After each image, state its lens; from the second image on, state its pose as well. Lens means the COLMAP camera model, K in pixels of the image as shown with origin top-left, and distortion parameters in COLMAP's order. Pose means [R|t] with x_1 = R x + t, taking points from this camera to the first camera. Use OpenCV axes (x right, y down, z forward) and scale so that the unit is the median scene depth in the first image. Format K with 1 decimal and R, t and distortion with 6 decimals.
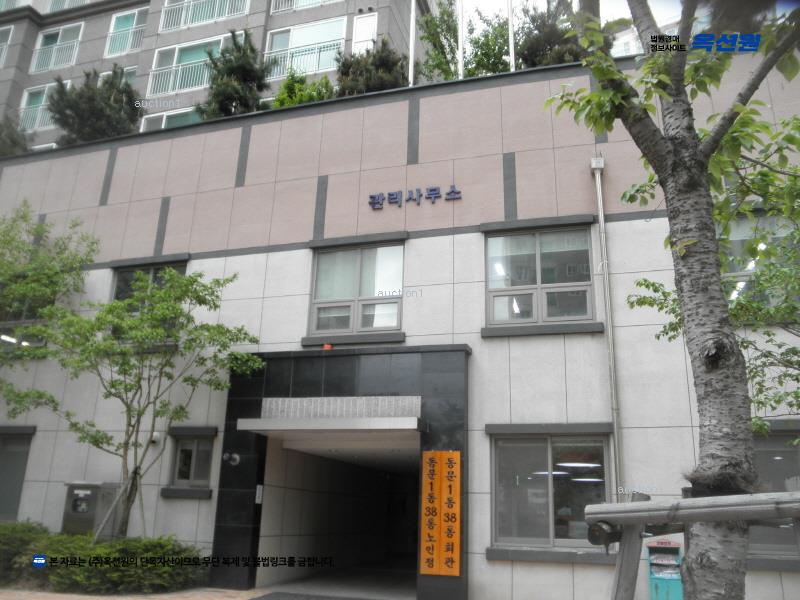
lens RADIAL K [[648.4, 0, 400.0], [0, 648.4, 300.0], [0, 0, 1]] dist [-0.083634, 0.001026]
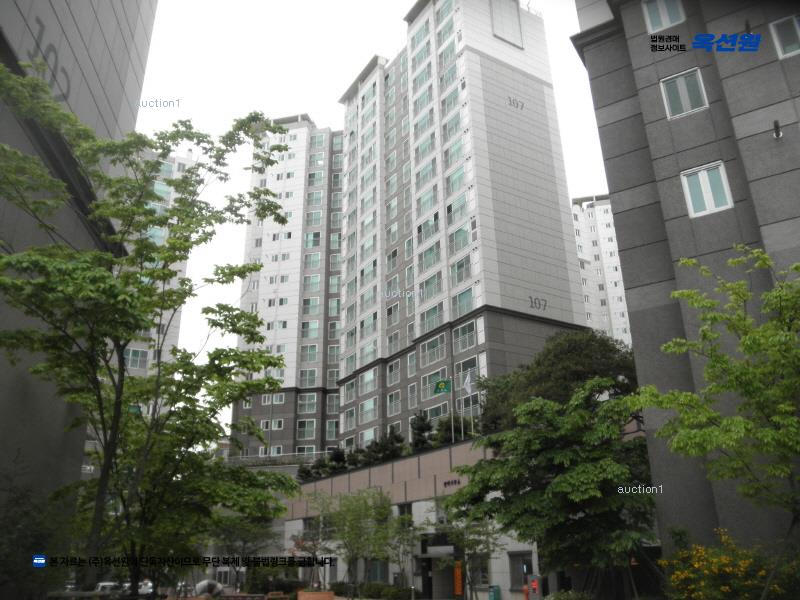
lens RADIAL K [[648.4, 0, 400.0], [0, 648.4, 300.0], [0, 0, 1]] dist [-0.083634, 0.001026]
pose [[0.739289, -0.287514, -0.608923, 2.062647], [0.230007, 0.957699, -0.172945, -0.535254], [0.632889, -0.012200, 0.774146, -1.686623]]
